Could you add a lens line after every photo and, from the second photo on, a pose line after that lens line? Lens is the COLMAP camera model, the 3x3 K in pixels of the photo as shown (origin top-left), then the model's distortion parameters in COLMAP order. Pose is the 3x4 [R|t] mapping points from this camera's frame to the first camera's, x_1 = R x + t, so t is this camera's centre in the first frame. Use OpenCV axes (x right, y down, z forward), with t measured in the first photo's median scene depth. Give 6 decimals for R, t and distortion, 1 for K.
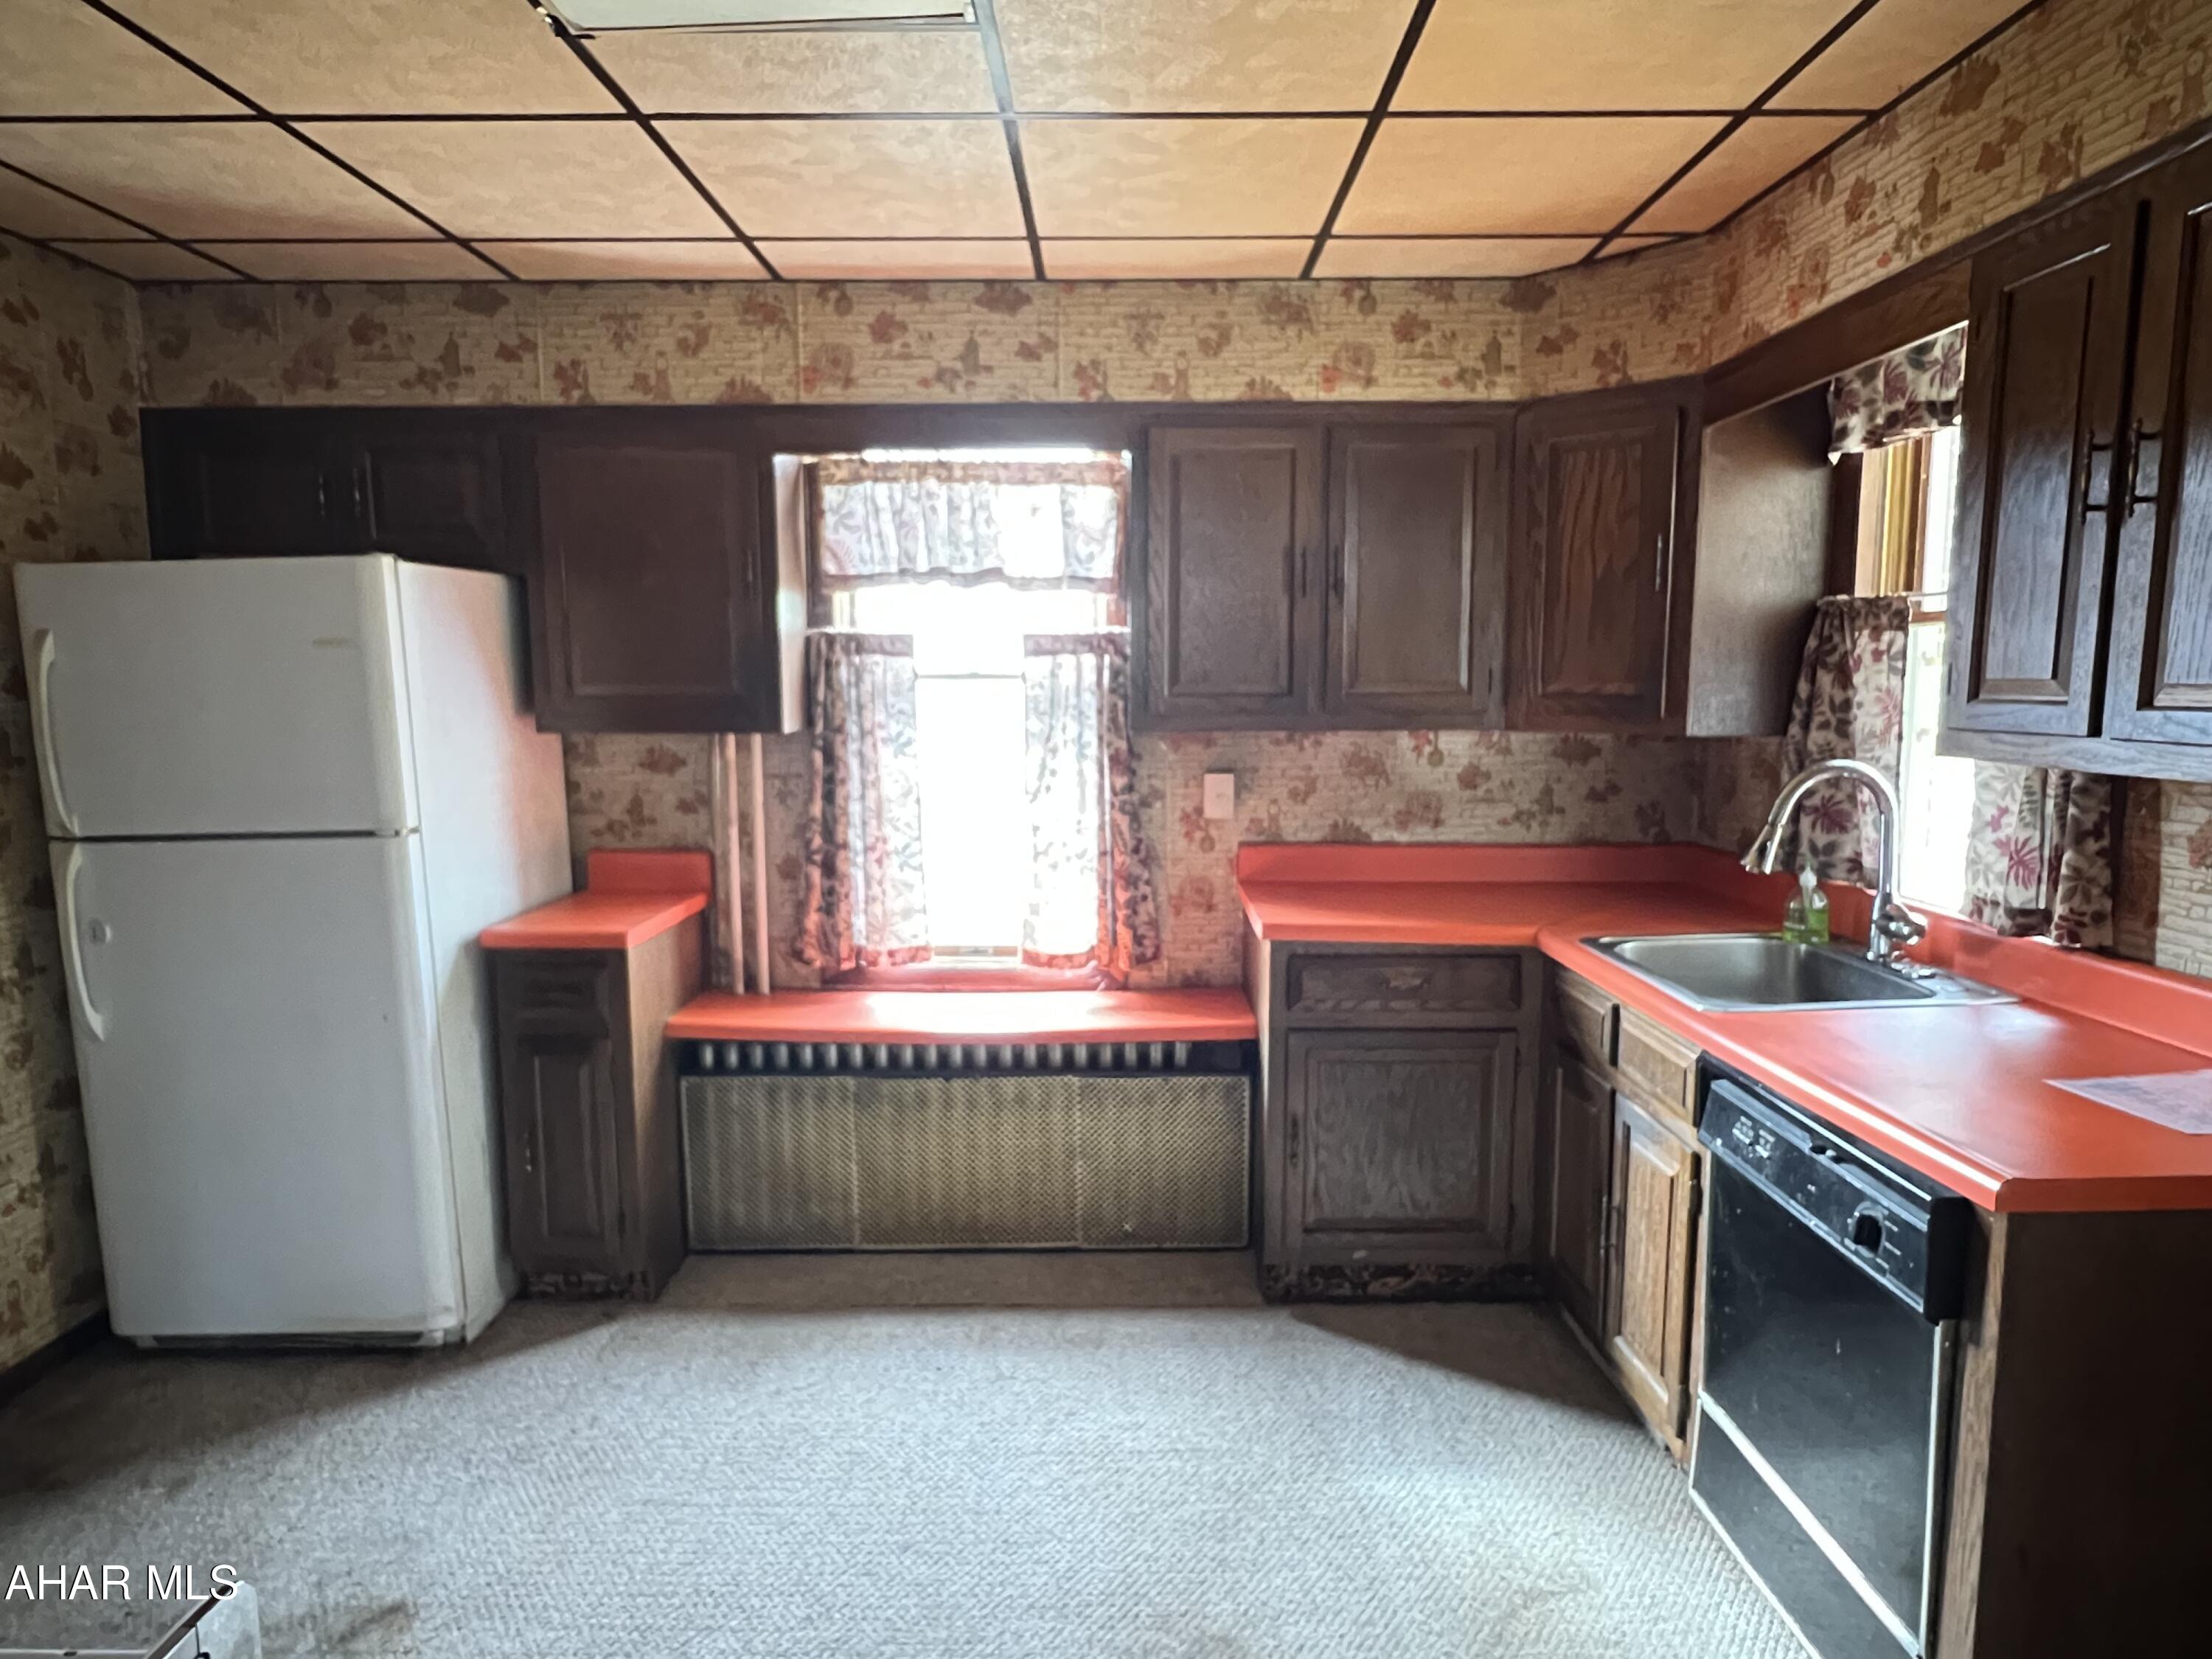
lens RADIAL K [[1313.8, 0, 1098.8], [0, 1313.8, 843.5], [0, 0, 1]] dist [-0.000557, -0.000917]
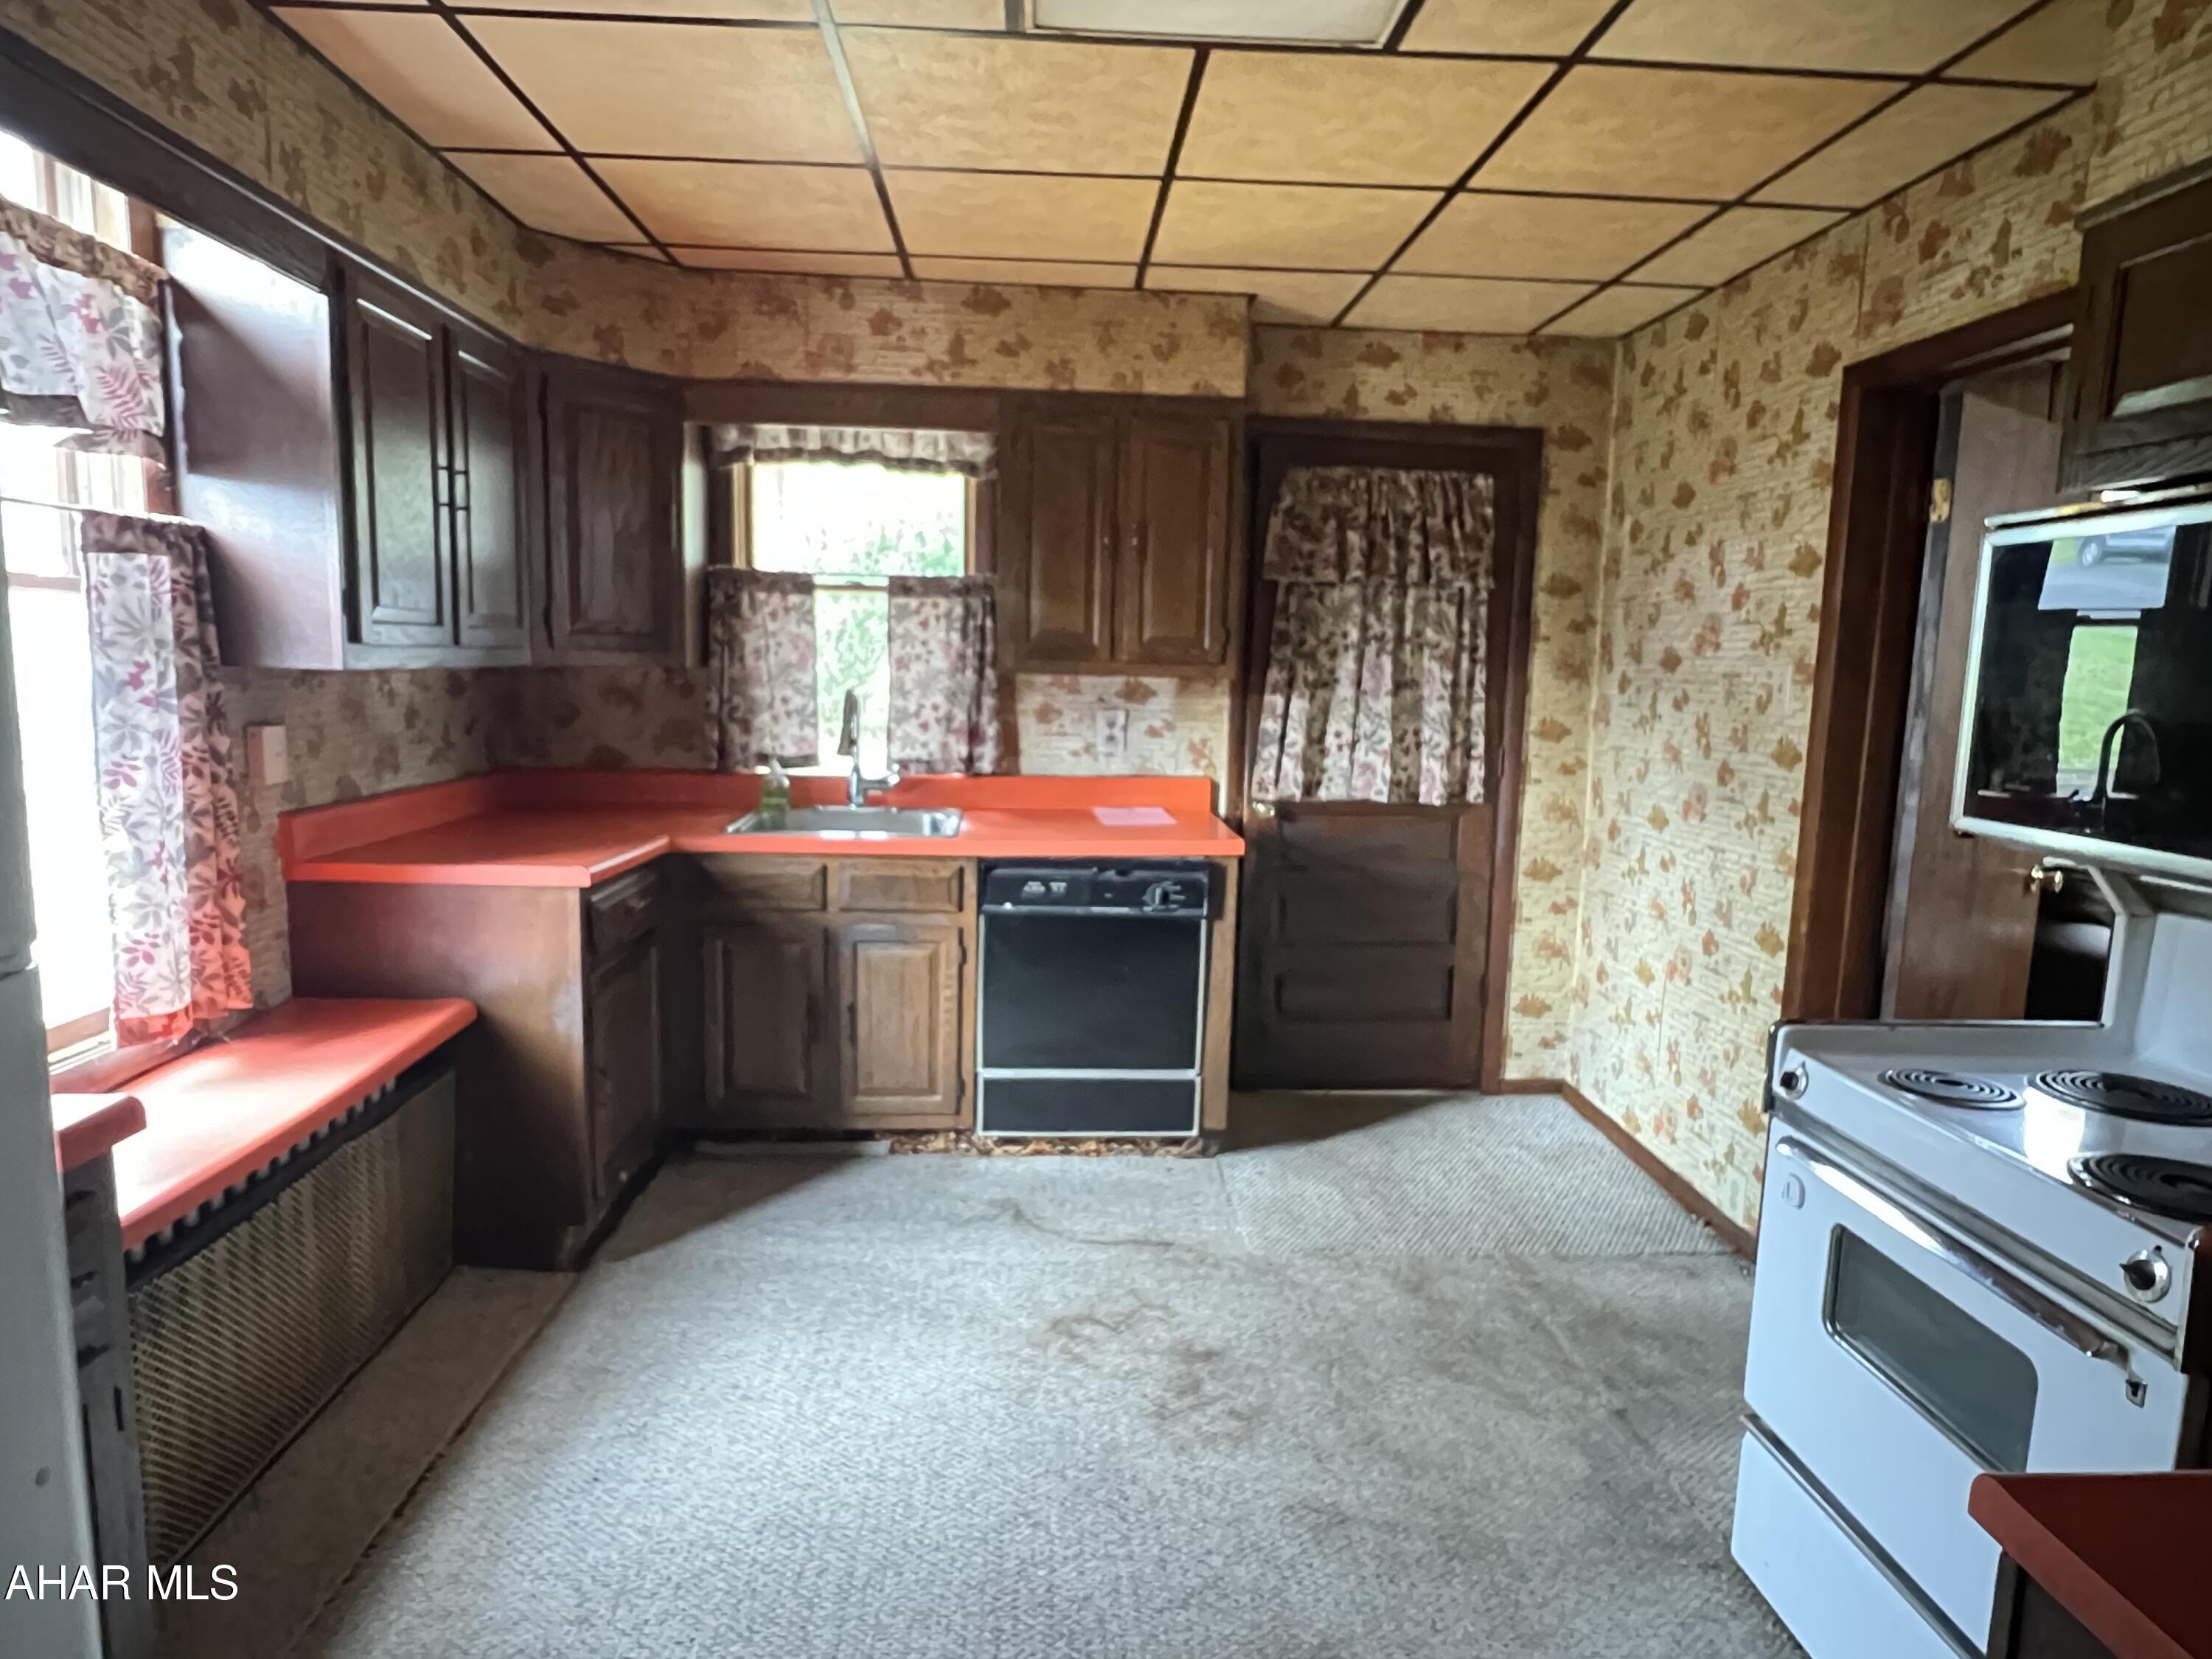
lens RADIAL K [[1313.8, 0, 1098.8], [0, 1313.8, 843.5], [0, 0, 1]] dist [-0.000557, -0.000917]
pose [[-0.054688, -0.137494, 0.988992, -0.880329], [0.101199, 0.984611, 0.142481, -0.057497], [-0.993362, 0.107877, -0.039932, 0.705146]]
